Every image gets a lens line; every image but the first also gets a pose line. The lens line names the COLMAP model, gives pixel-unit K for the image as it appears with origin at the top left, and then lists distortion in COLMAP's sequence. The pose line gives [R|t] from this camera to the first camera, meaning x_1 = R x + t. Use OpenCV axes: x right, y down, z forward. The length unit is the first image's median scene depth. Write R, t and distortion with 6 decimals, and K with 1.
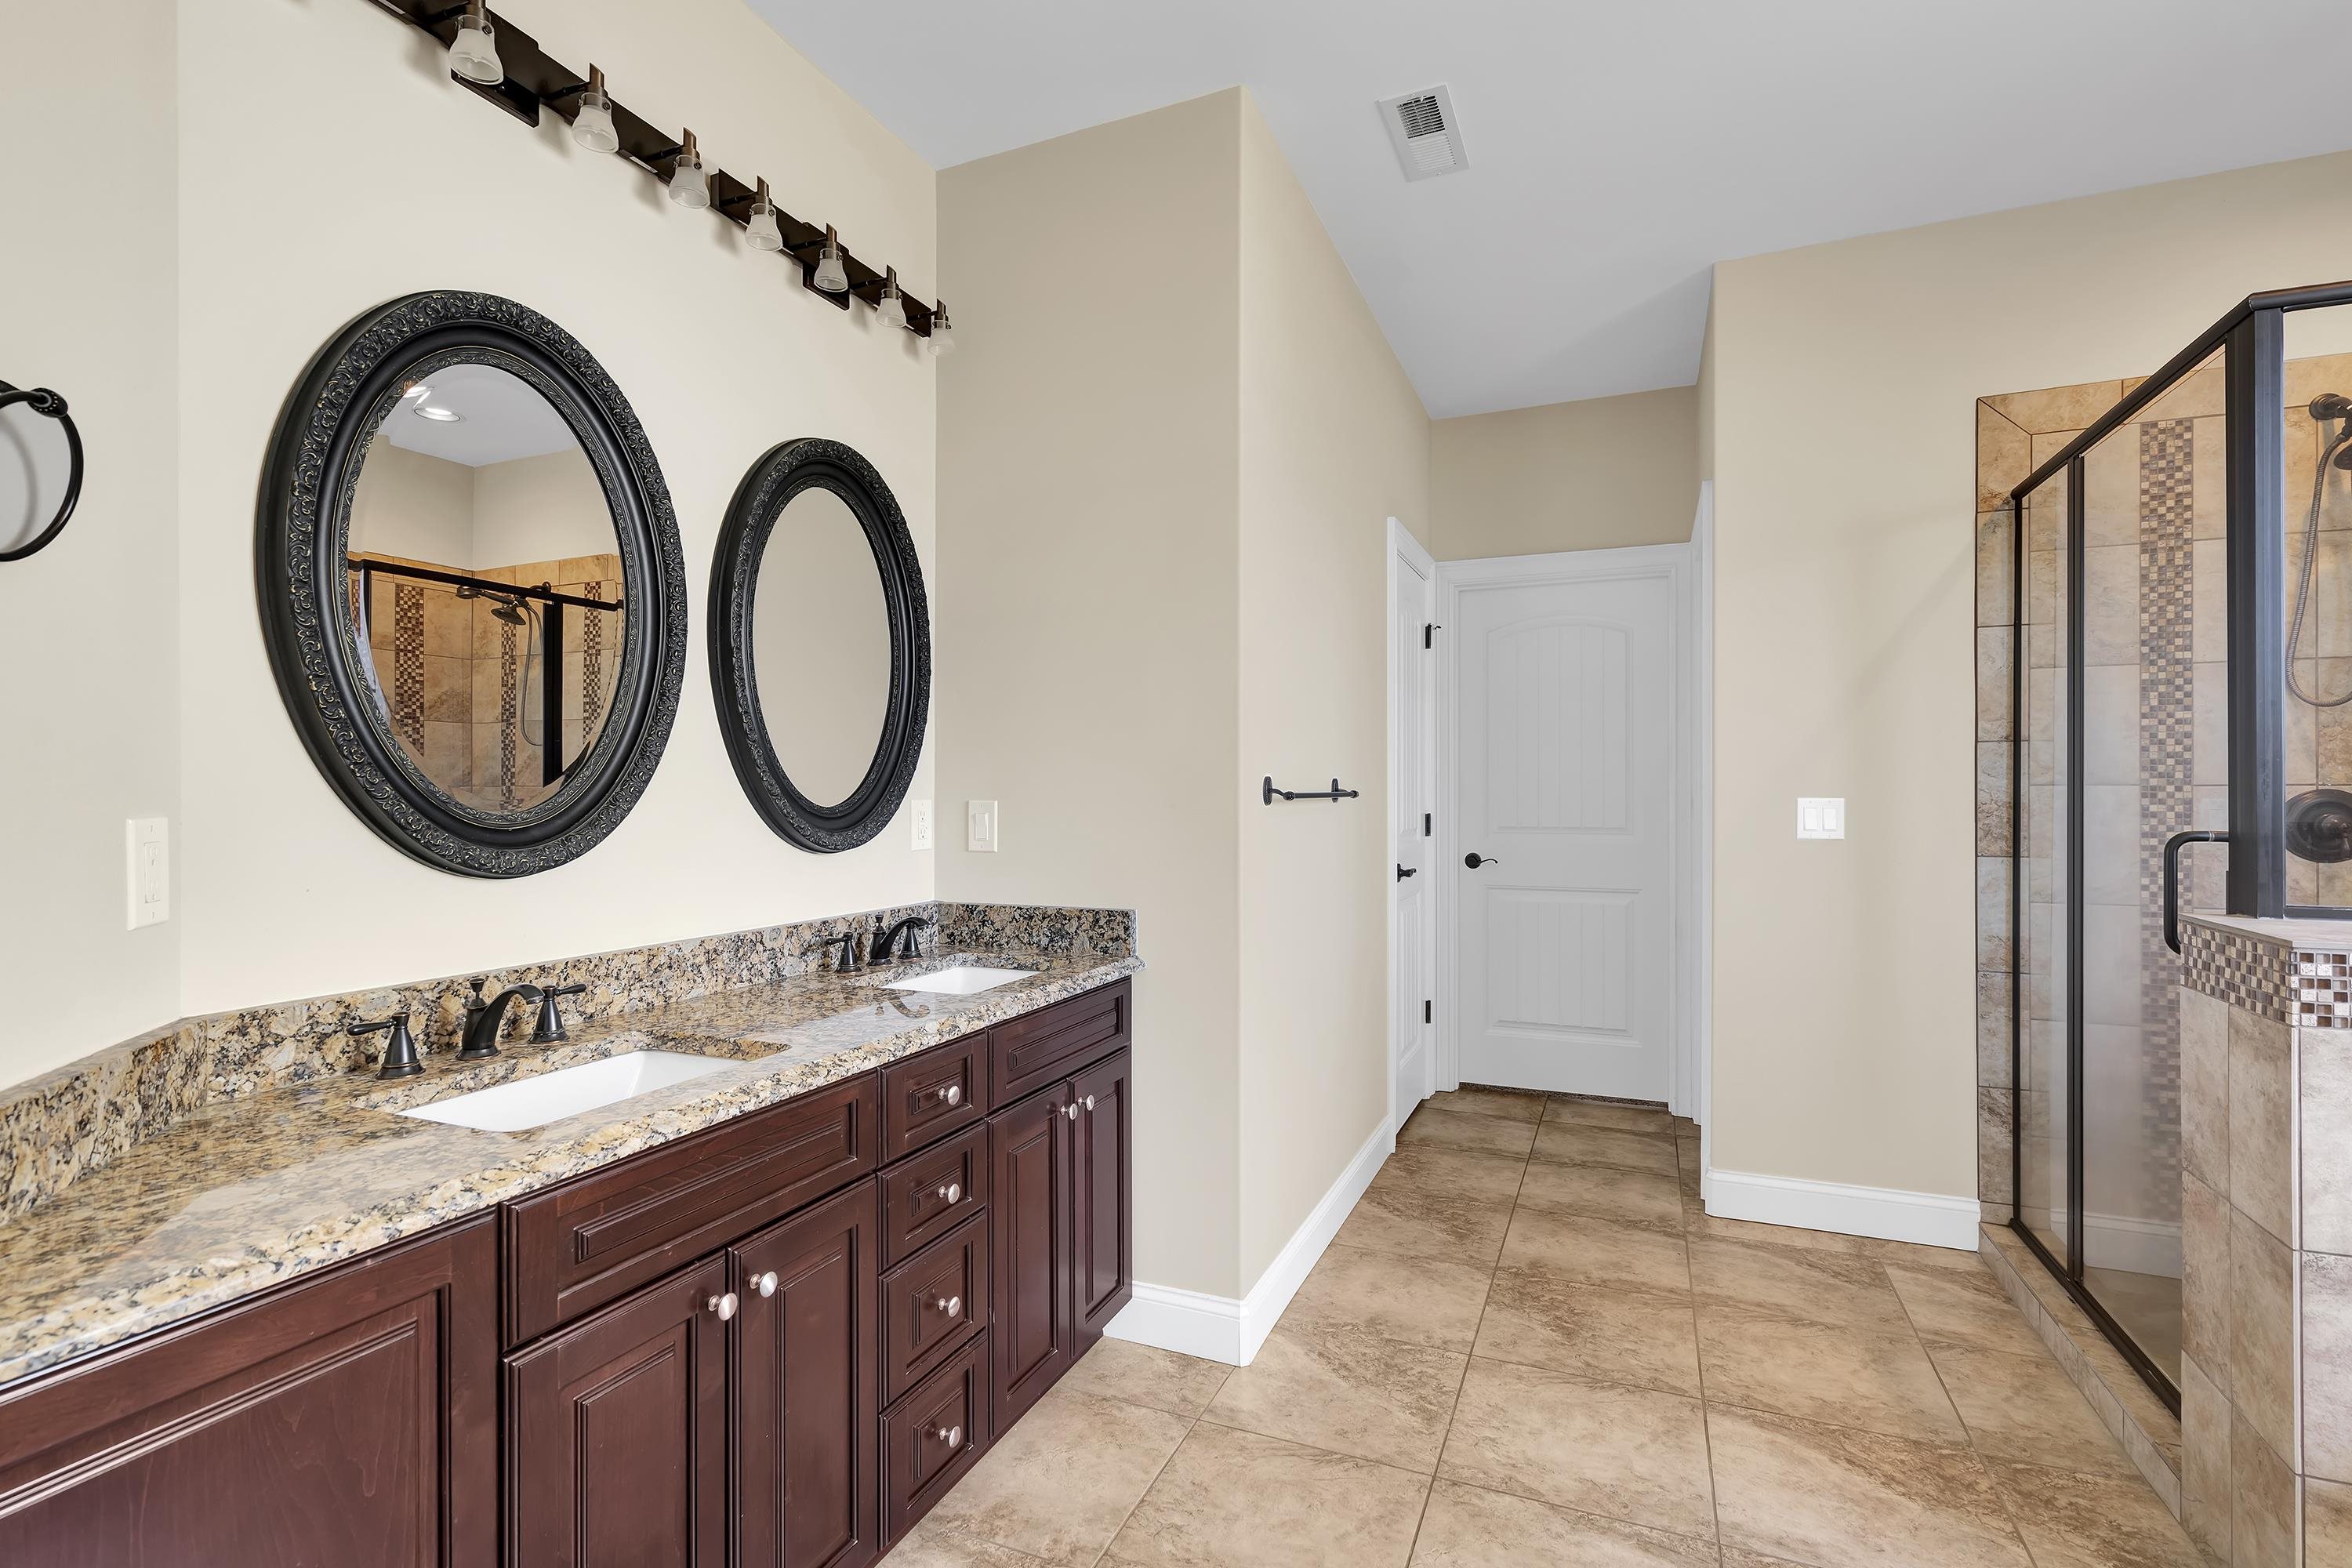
lens RADIAL K [[1093.5, 0, 1190.8], [0, 1093.5, 787.1], [0, 0, 1]] dist [-0.003363, 0.002473]
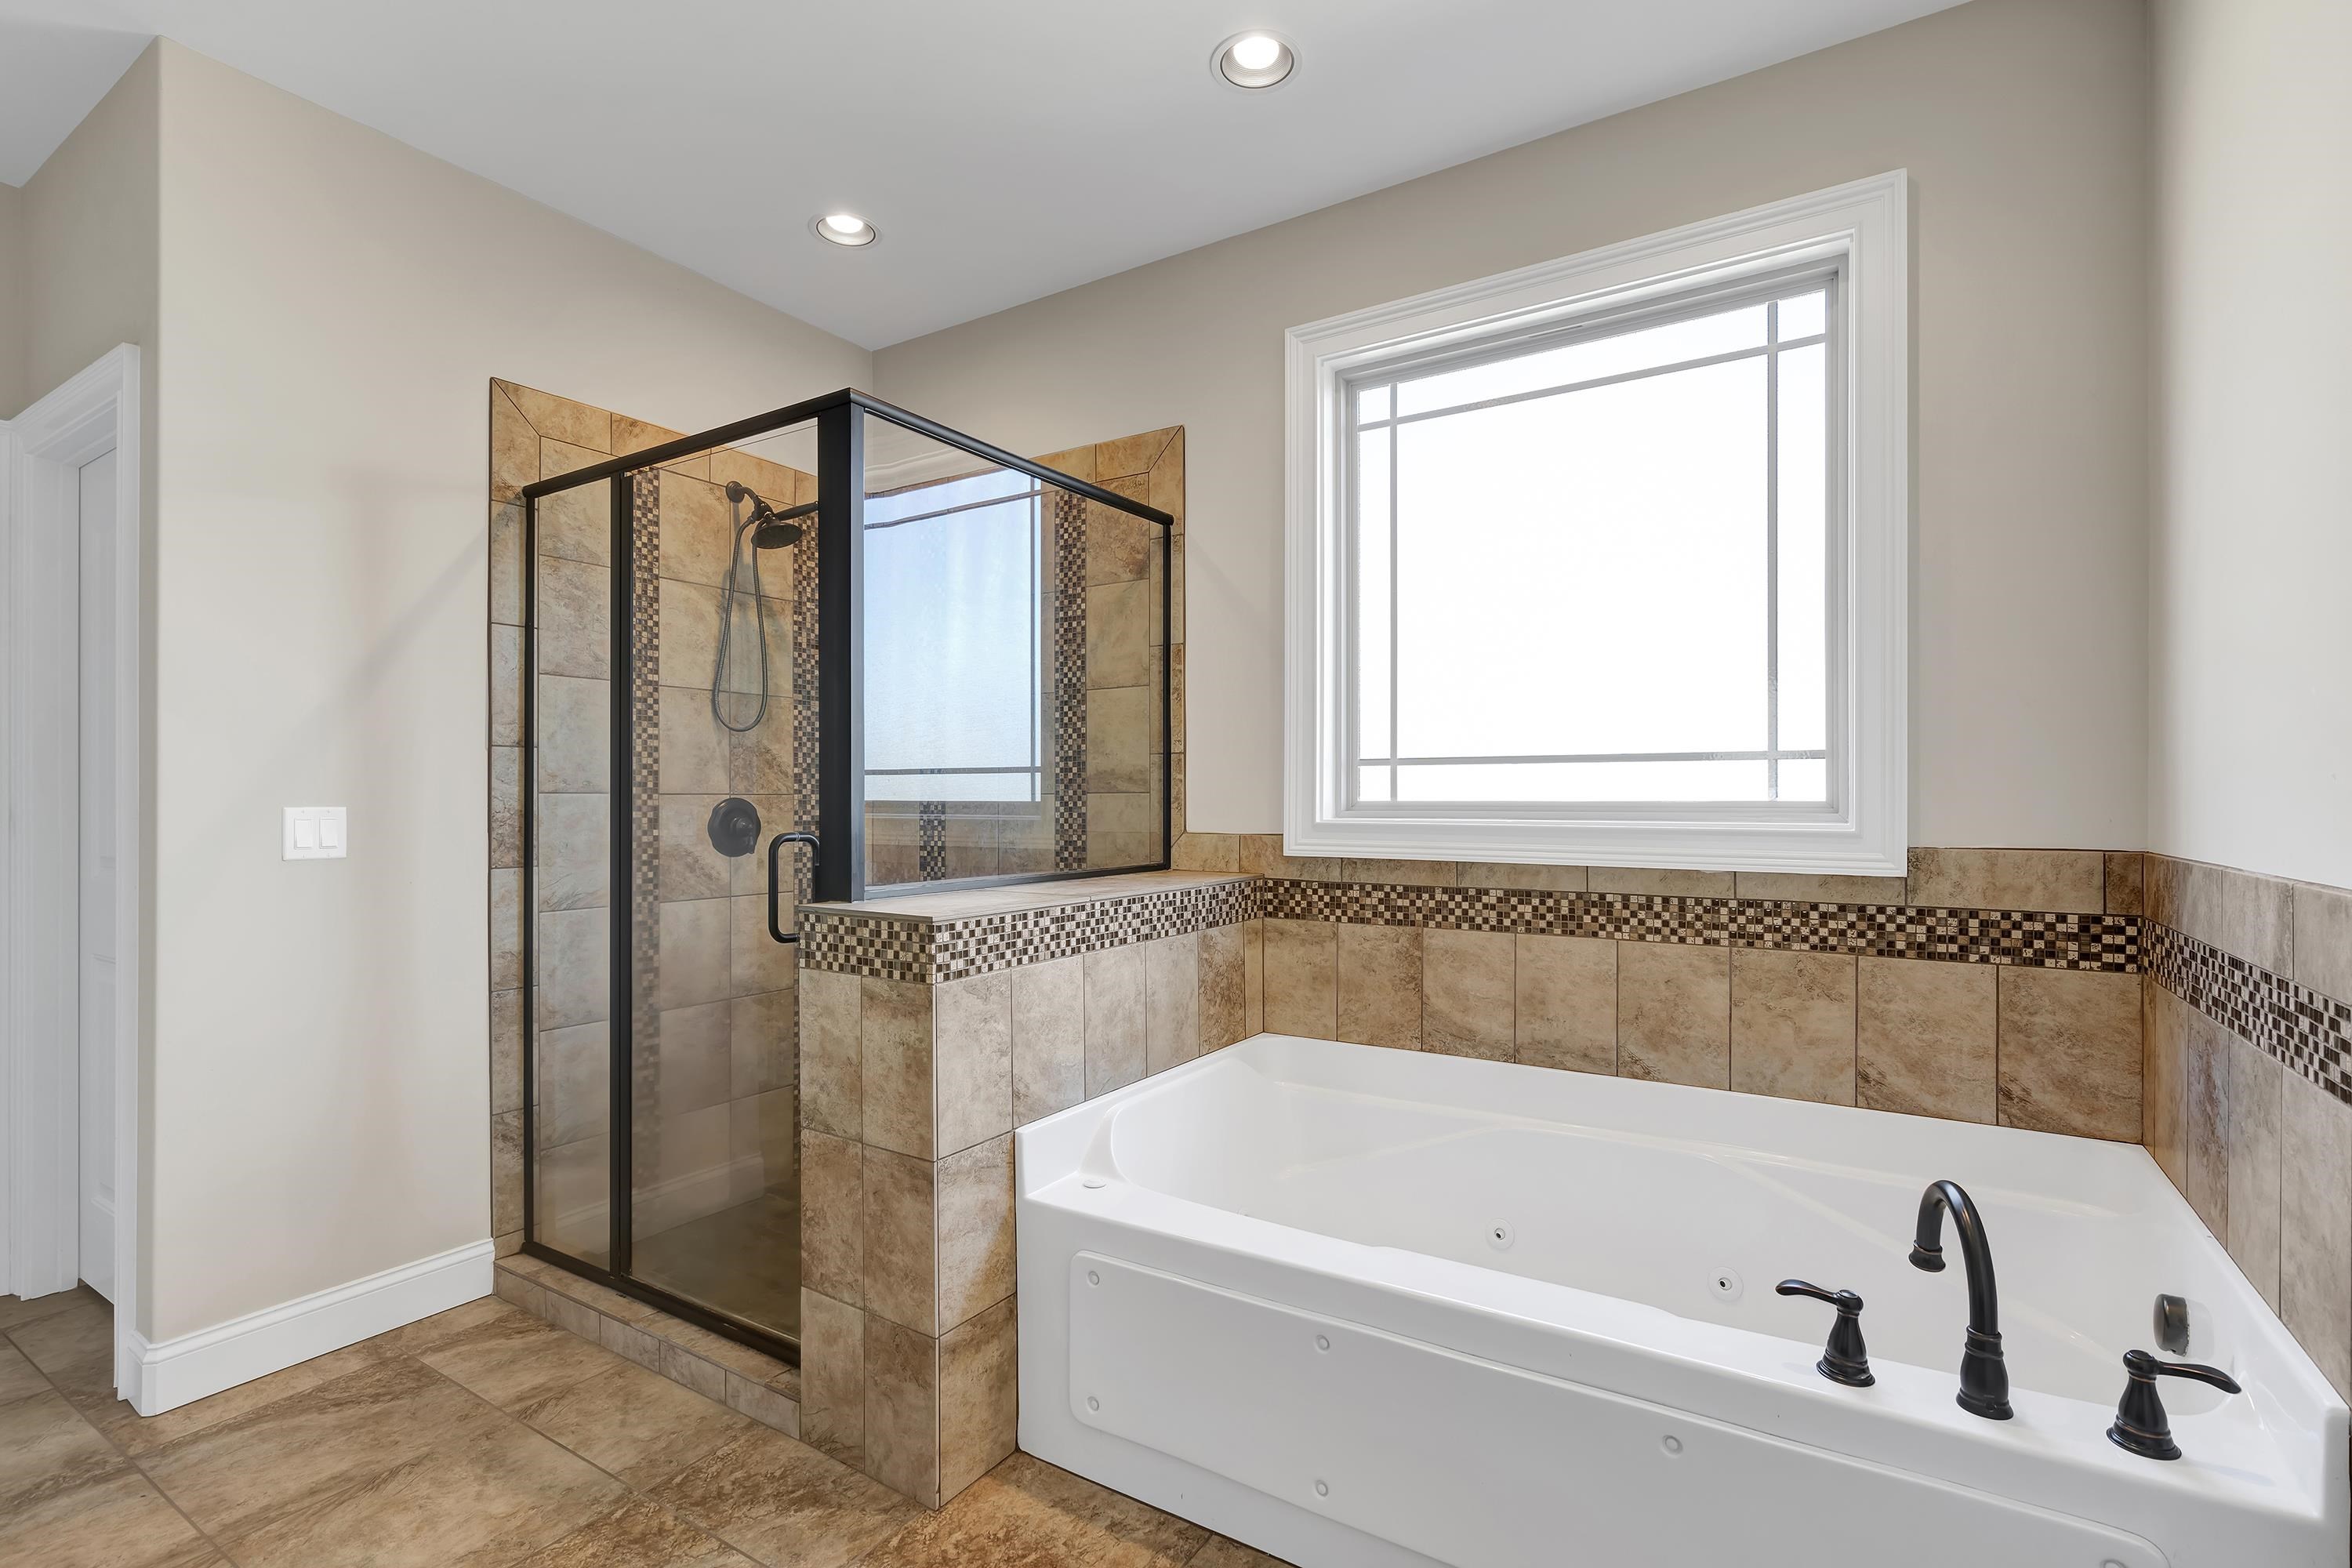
lens RADIAL K [[1093.5, 0, 1180.9], [0, 1093.5, 795.7], [0, 0, 1]] dist [-0.003363, 0.002473]
pose [[0.174553, 0.005046, 0.984635, -0.103029], [-0.003955, 0.999982, -0.004423, 0.003292], [-0.984640, -0.003122, 0.174570, 0.280614]]
